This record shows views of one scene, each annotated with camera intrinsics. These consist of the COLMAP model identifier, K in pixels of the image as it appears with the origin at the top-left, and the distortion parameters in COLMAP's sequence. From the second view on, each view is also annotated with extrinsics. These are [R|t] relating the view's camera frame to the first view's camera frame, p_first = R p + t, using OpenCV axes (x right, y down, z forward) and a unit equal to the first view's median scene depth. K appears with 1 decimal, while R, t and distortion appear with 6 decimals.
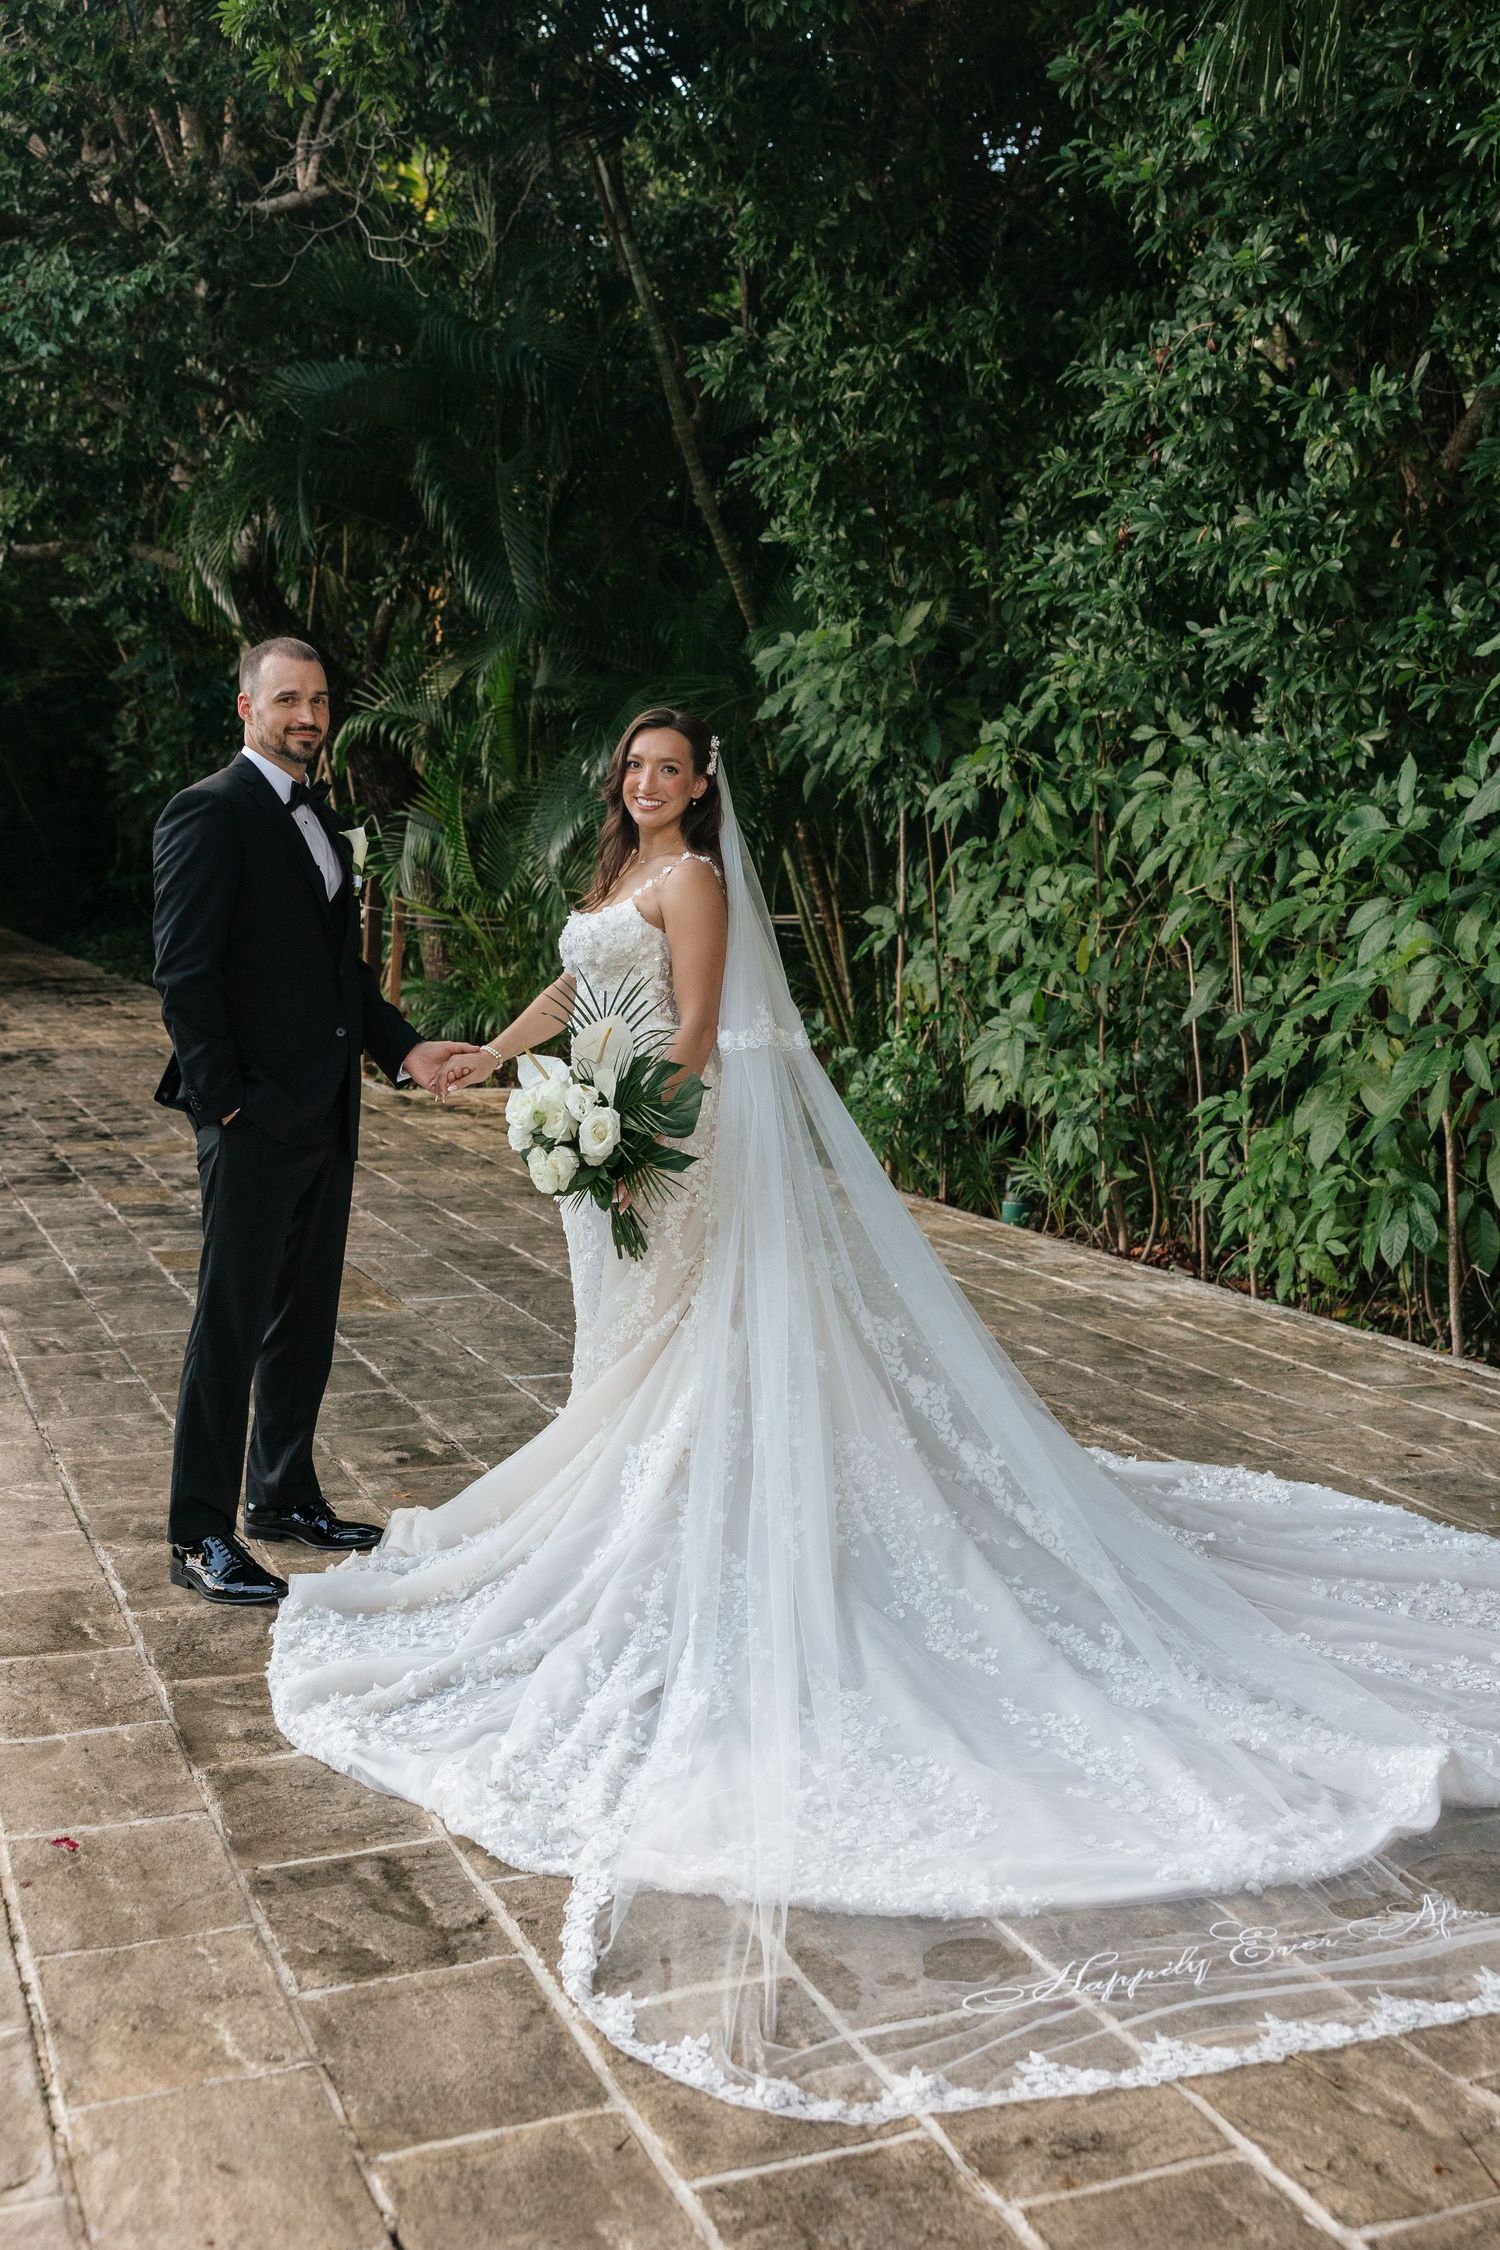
lens RADIAL K [[2259.4, 0, 697.3], [0, 2259.4, 1000.2], [0, 0, 1]] dist [0.020956, -0.003907]
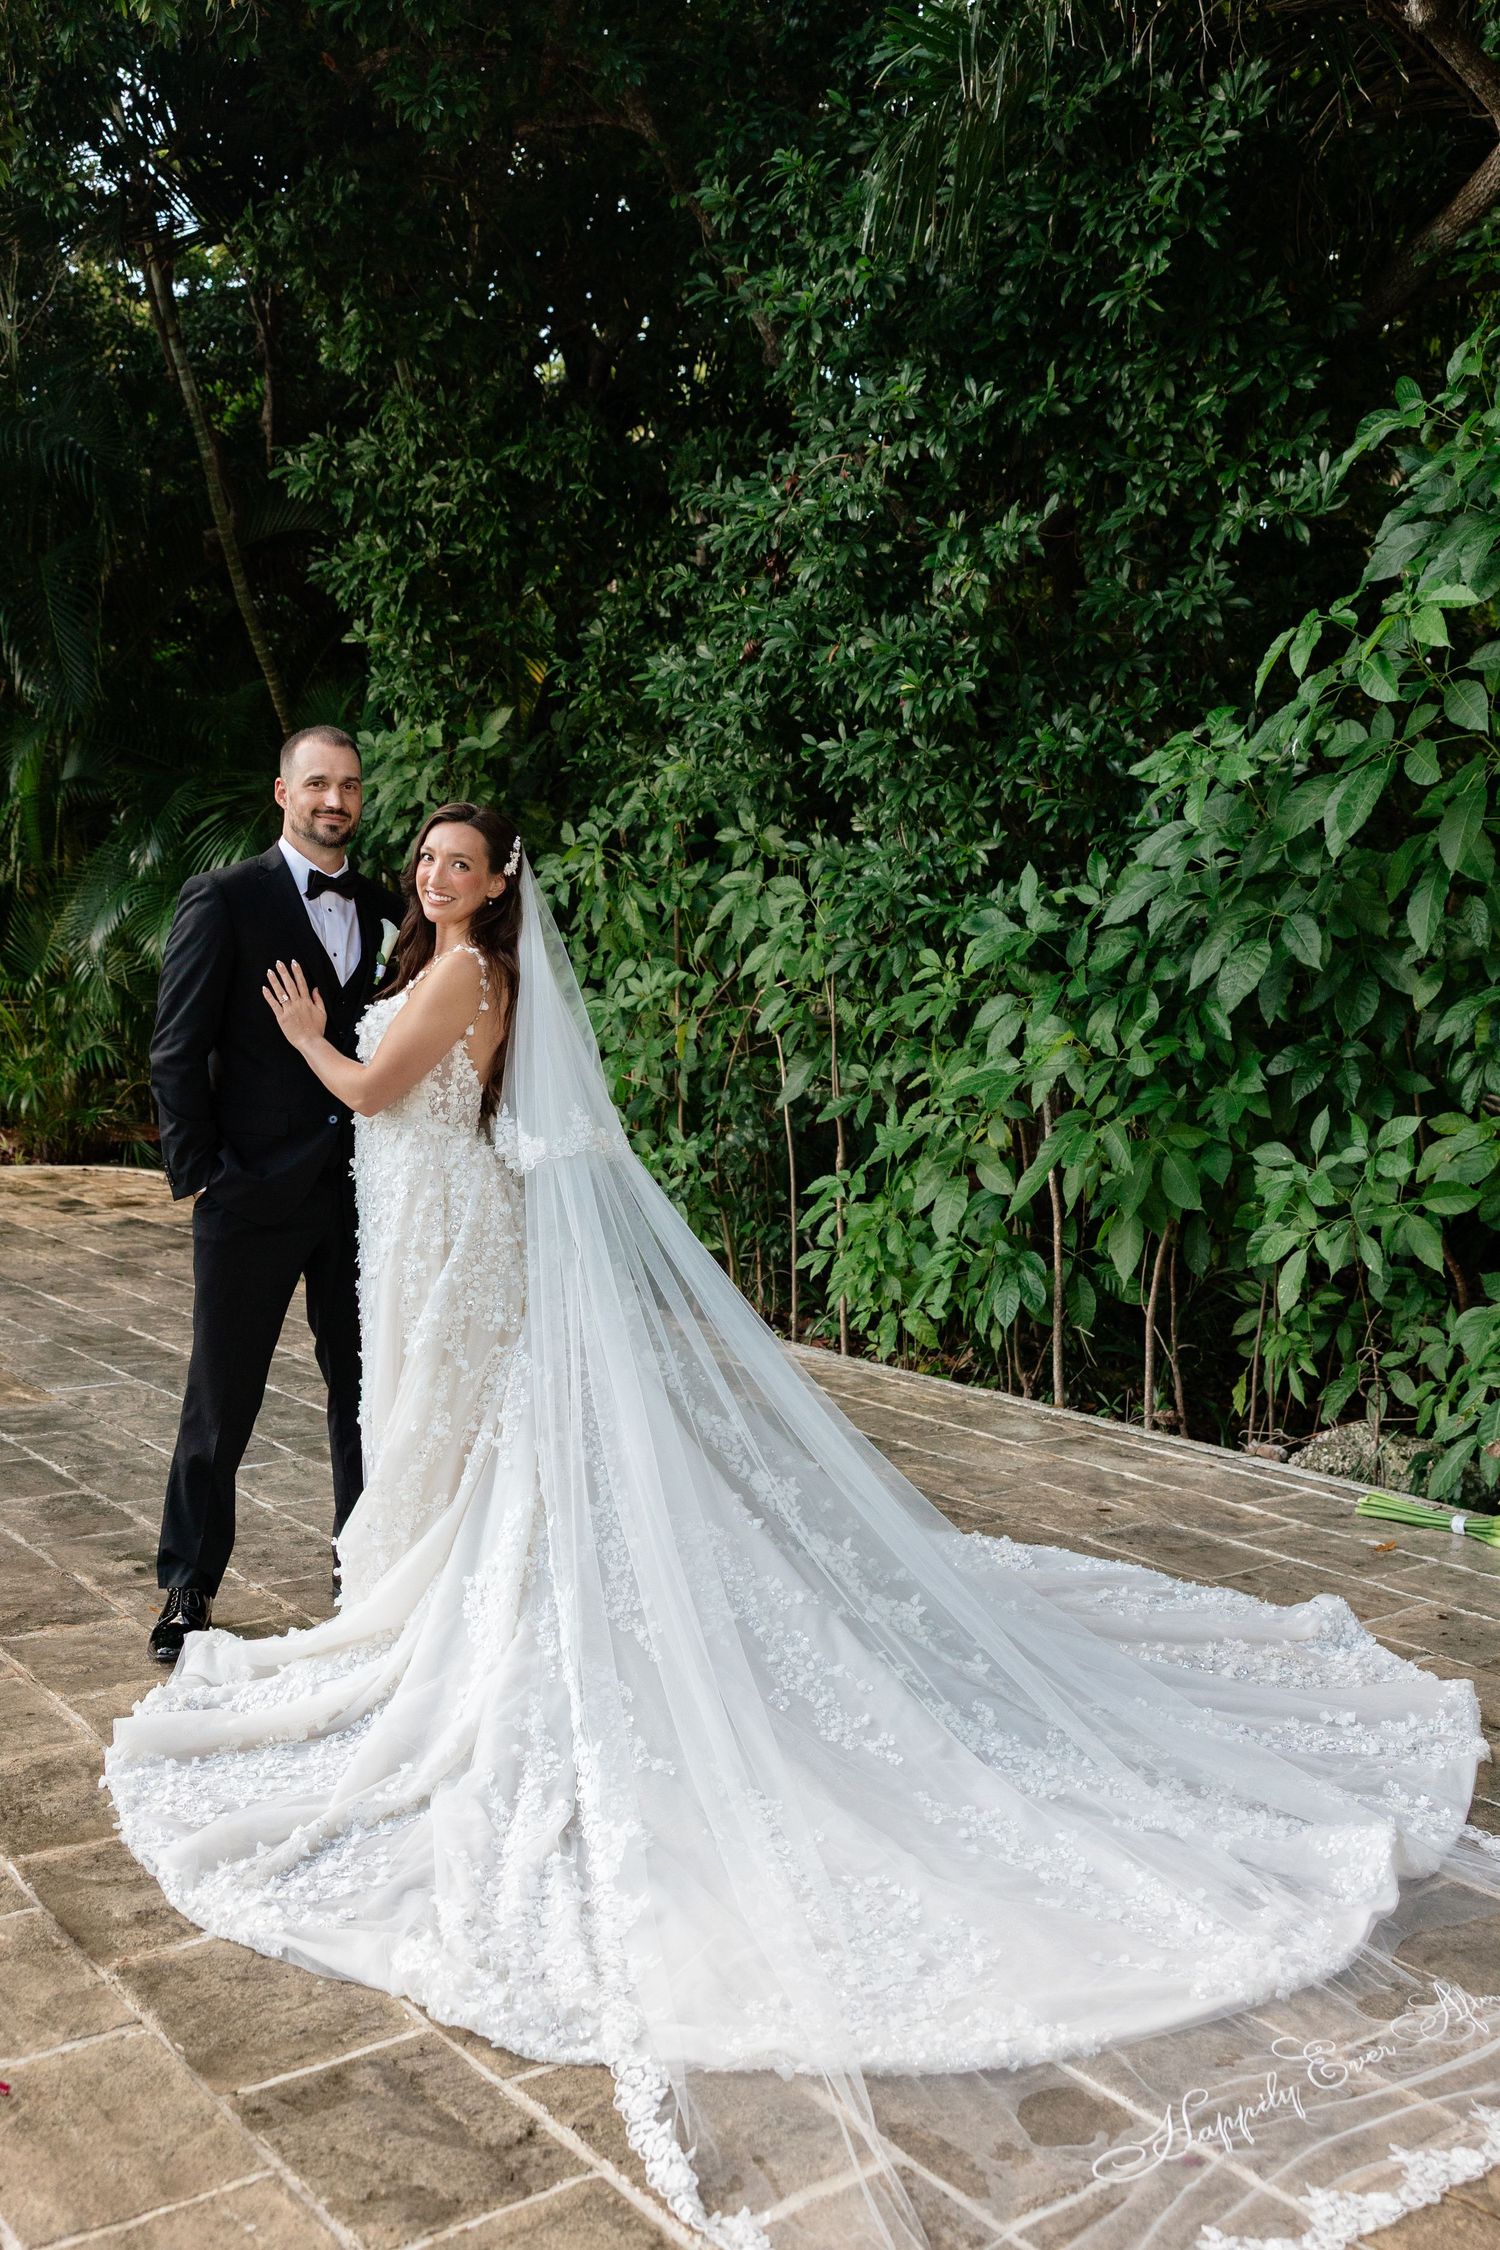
lens RADIAL K [[2028.3, 0, 665.9], [0, 2028.3, 1116.9], [0, 0, 1]] dist [0.000439, 0.002946]
pose [[0.968511, -0.002867, 0.248955, -0.095932], [-0.001958, 0.999815, 0.019130, -0.004105], [-0.248964, -0.019015, 0.968326, 0.086890]]
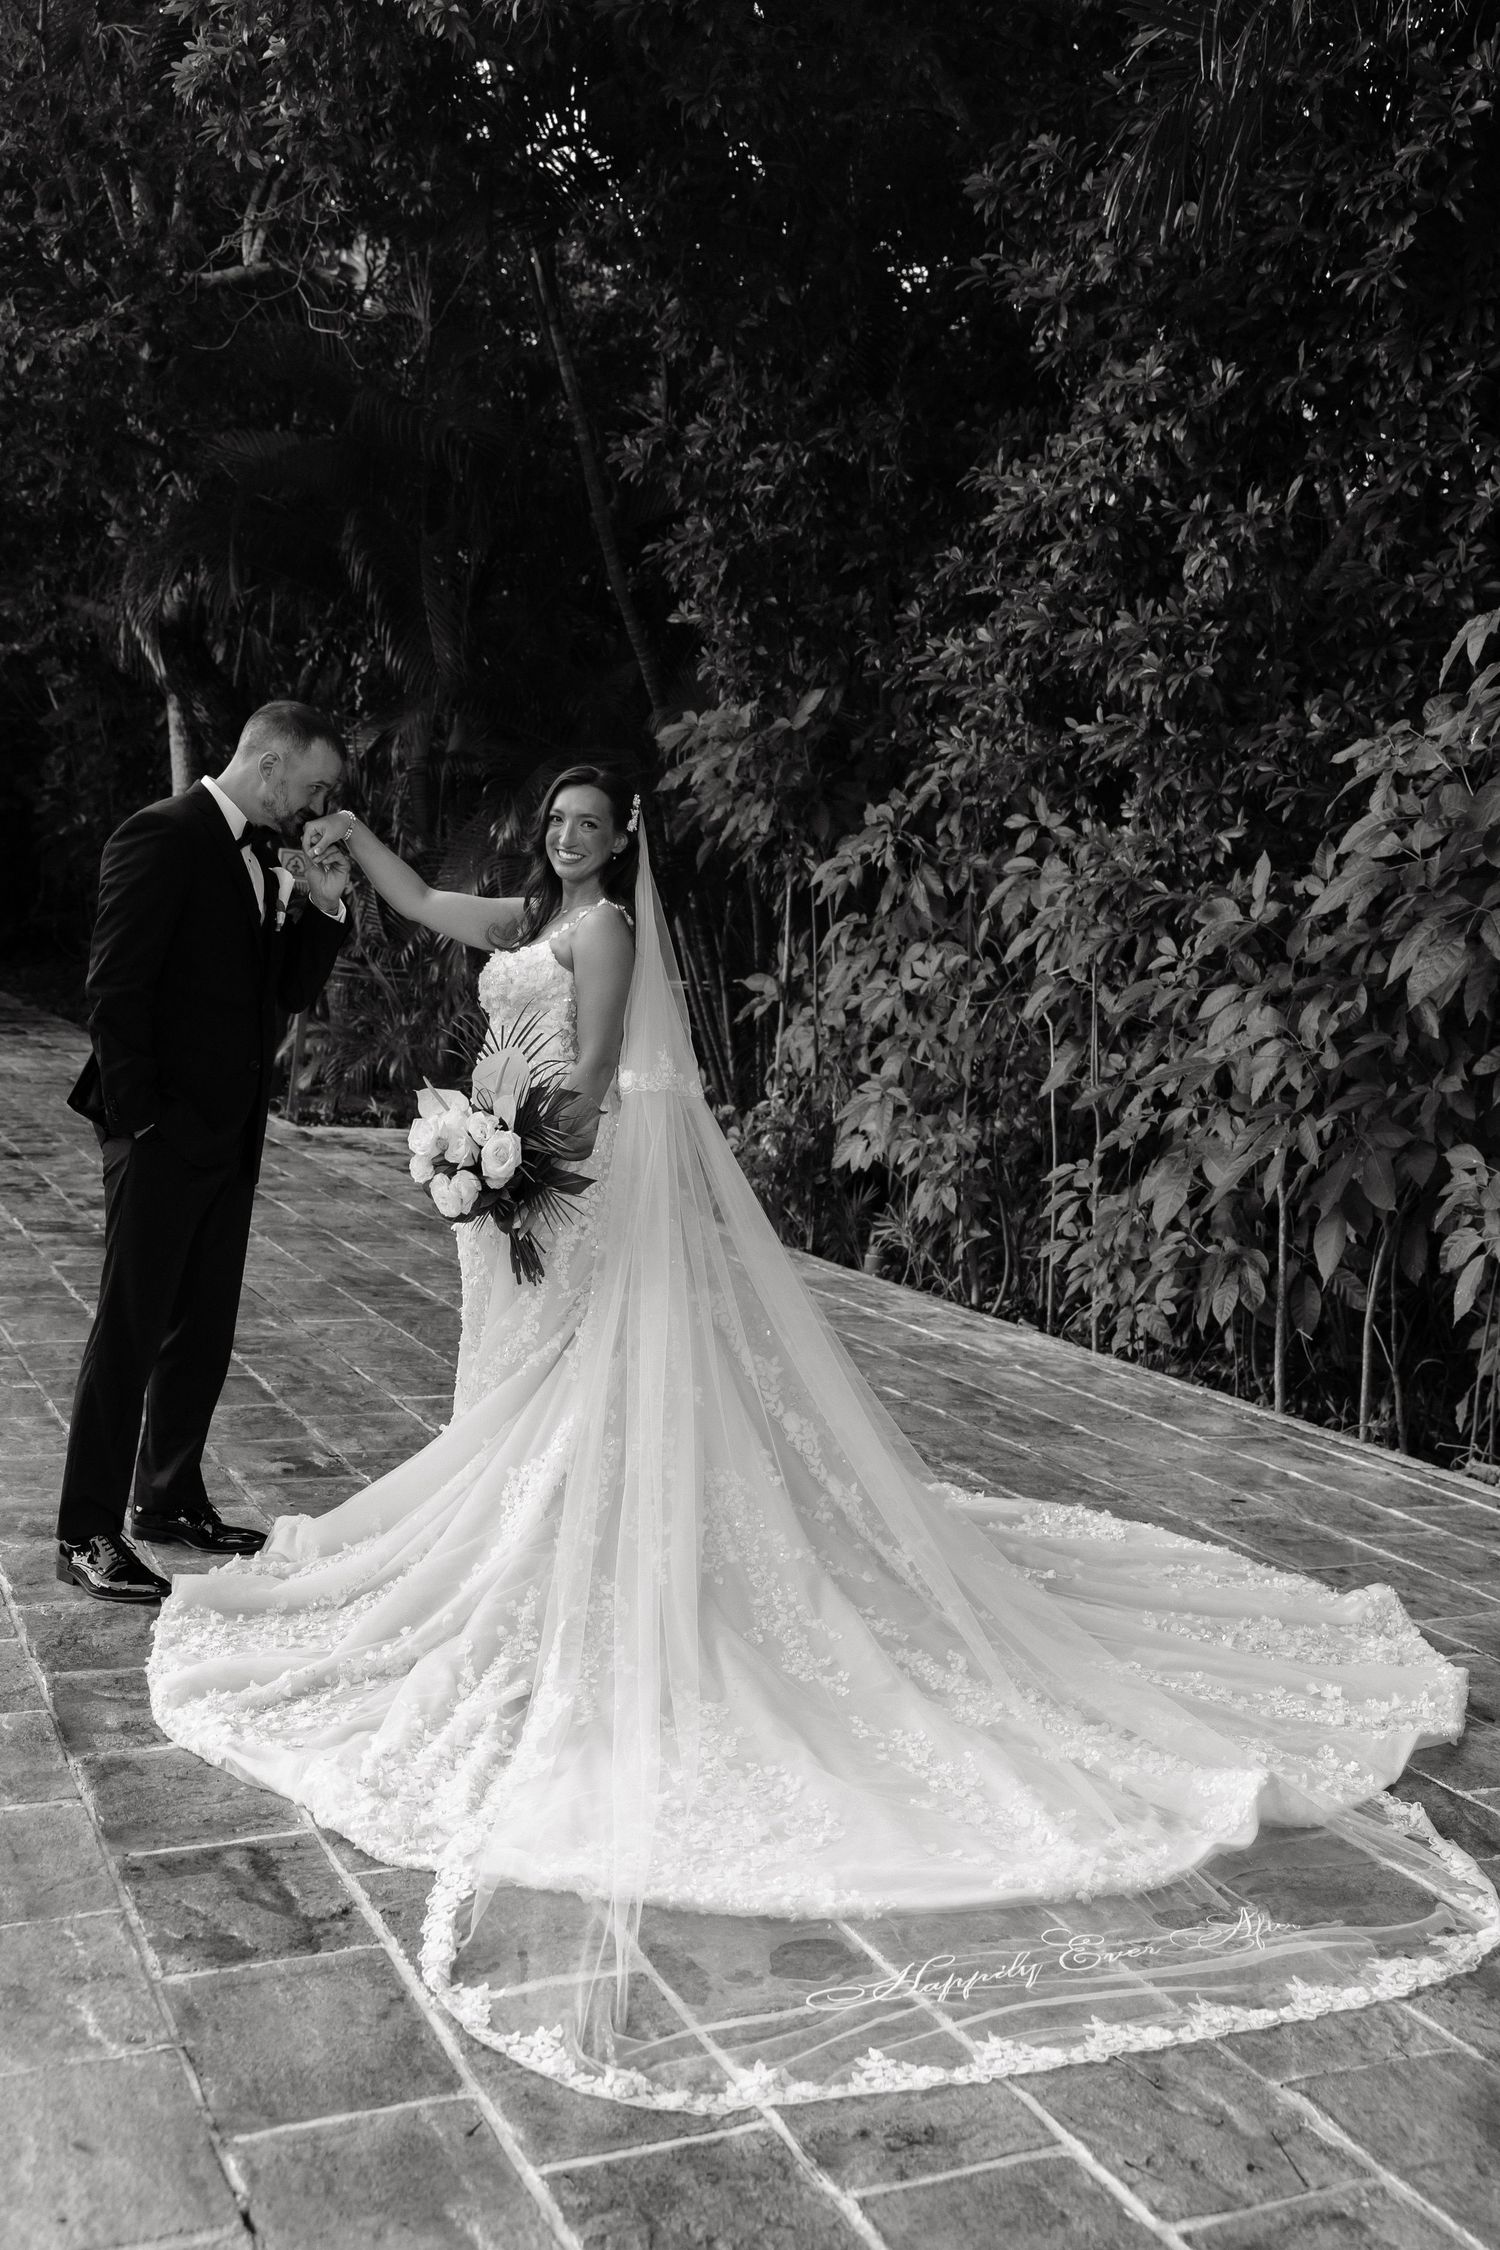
lens RADIAL K [[2109.1, 0, 713.0], [0, 2109.1, 1096.7], [0, 0, 1]] dist [0.014769, -0.000731]
pose [[0.996980, 0.048059, 0.061000, -0.001937], [-0.049040, 0.998689, 0.014674, 0.005181], [-0.060215, -0.017621, 0.998030, 0.013879]]
